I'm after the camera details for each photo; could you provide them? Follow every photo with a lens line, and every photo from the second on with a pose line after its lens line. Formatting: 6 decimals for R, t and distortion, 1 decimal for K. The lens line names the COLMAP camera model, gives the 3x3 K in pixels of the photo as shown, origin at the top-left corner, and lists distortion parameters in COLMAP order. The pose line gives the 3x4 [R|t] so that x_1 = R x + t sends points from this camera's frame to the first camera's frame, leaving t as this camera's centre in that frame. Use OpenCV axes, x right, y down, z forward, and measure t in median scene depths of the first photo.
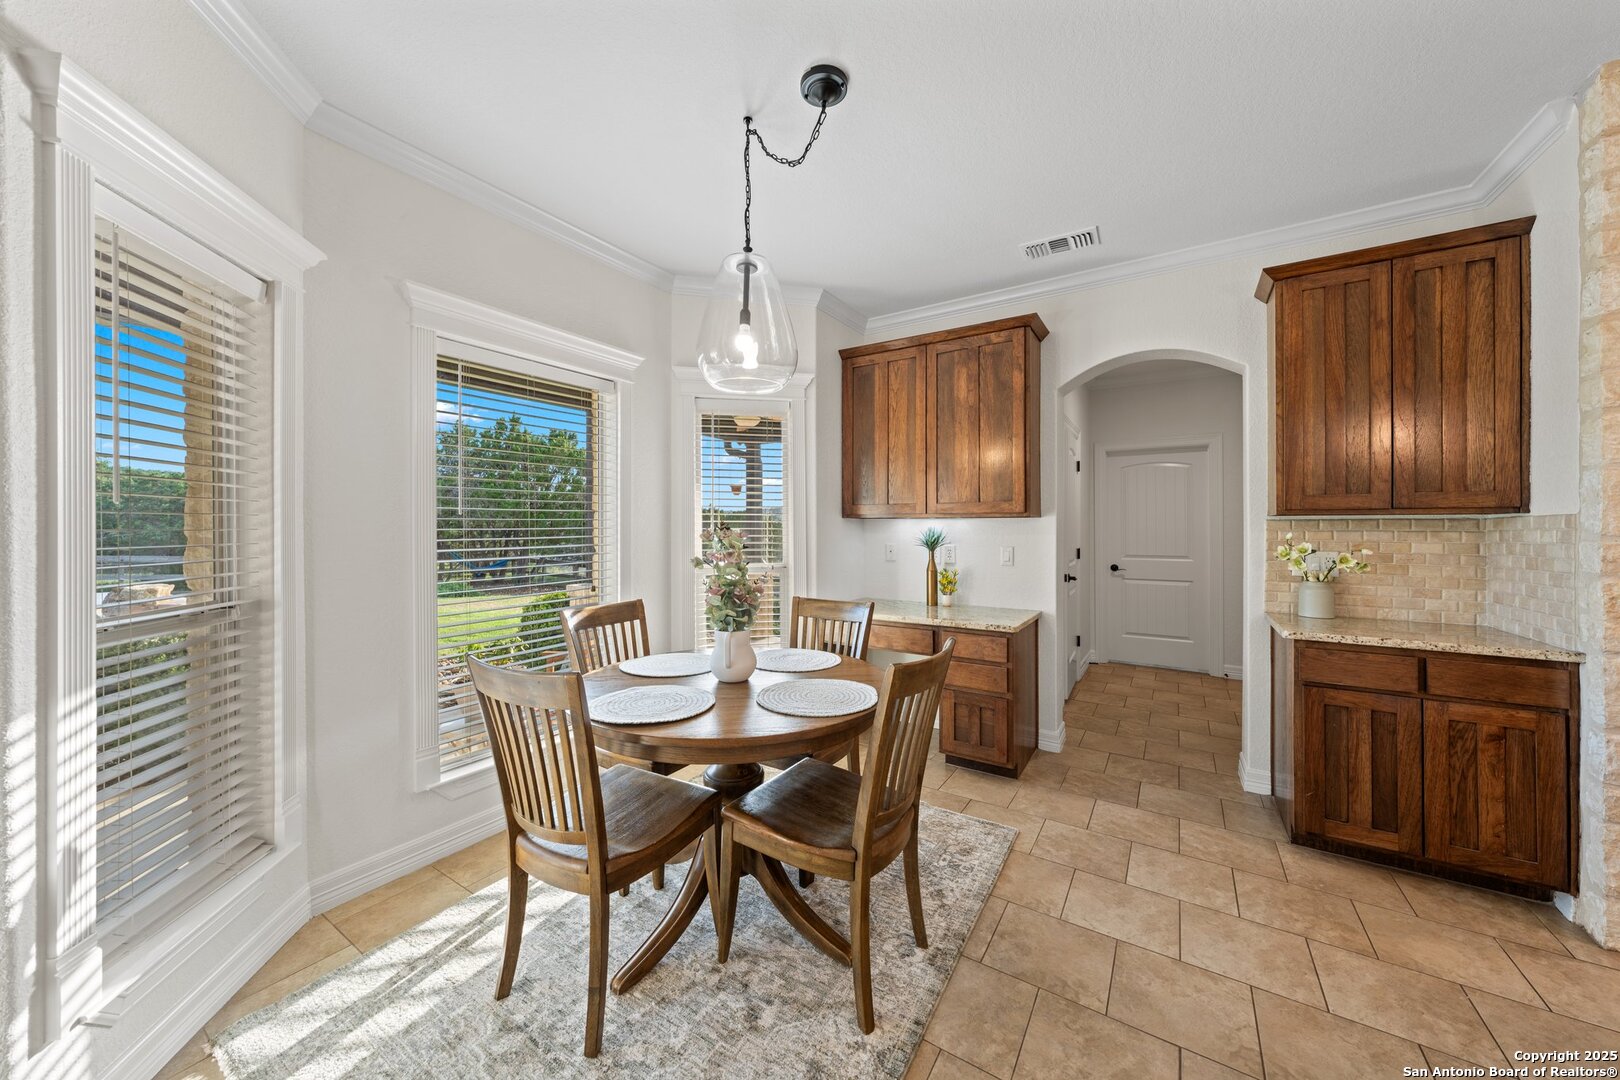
lens RADIAL K [[547.3, 0, 807.7], [0, 547.3, 530.5], [0, 0, 1]] dist [-0.005043, 0.000276]
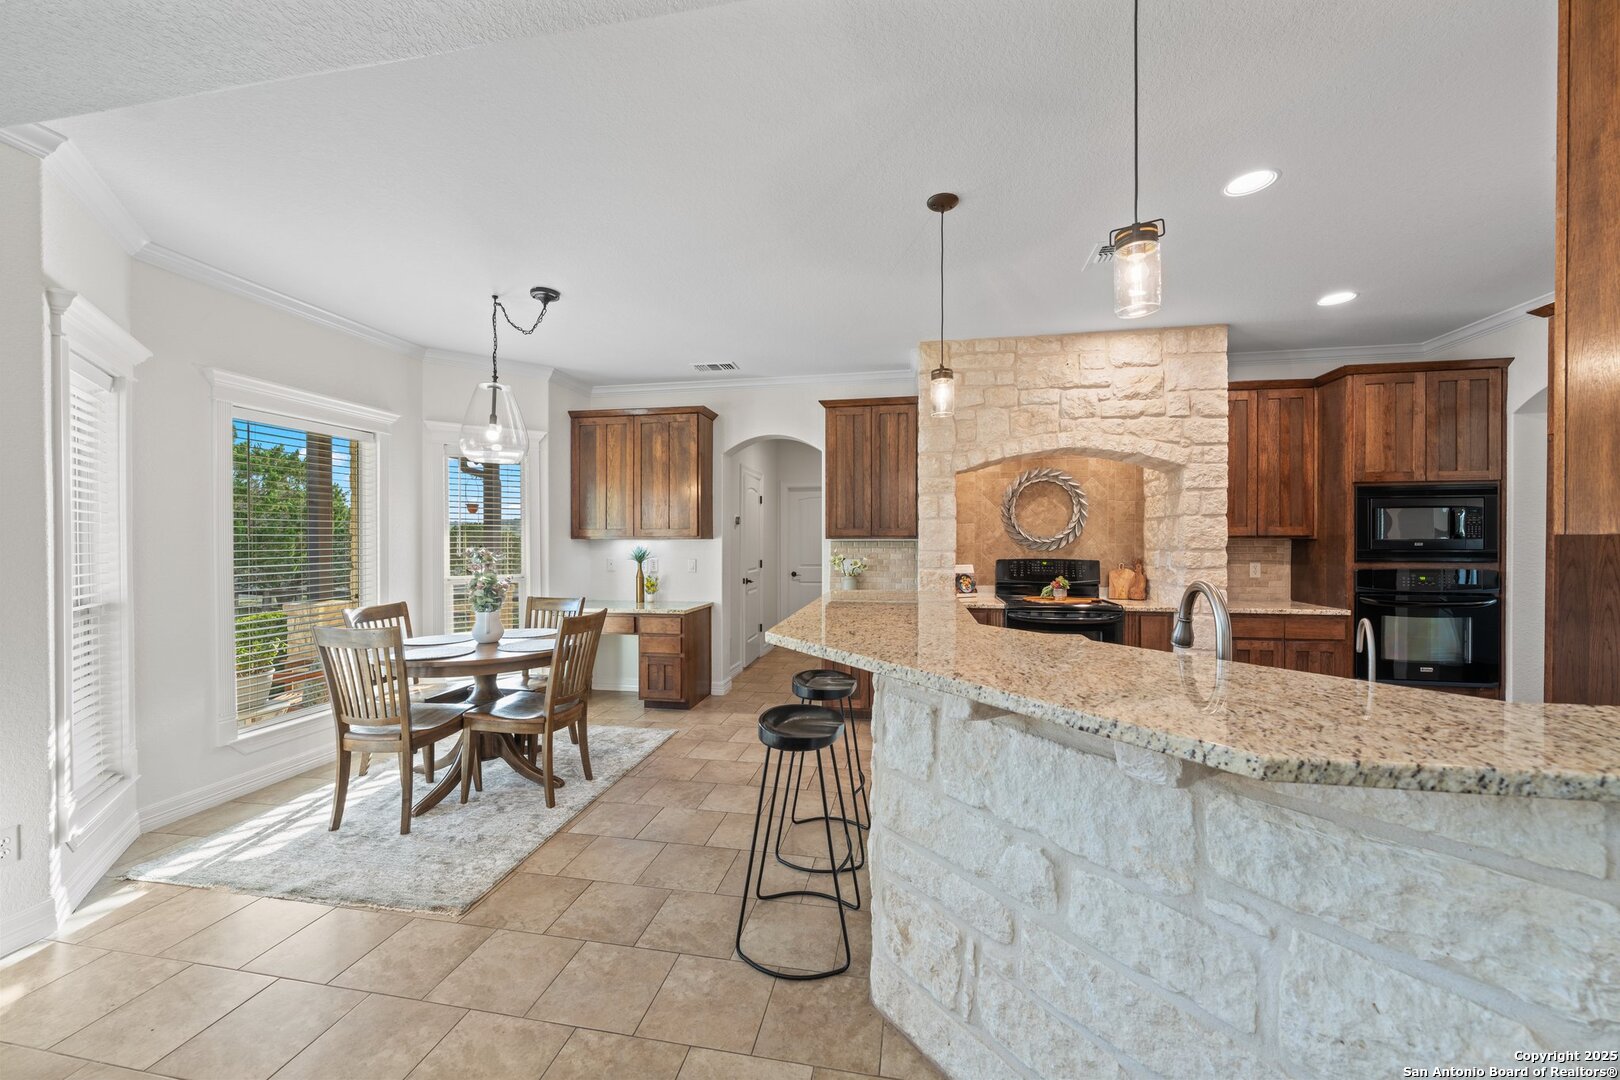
lens RADIAL K [[592.6, 0, 805.3], [0, 592.6, 542.0], [0, 0, 1]] dist [-0.002931, -0.000165]
pose [[0.922399, -0.002337, 0.386230, 0.040779], [0.004092, 0.999985, -0.003721, -0.009988], [-0.386216, 0.005013, 0.922395, -0.661945]]
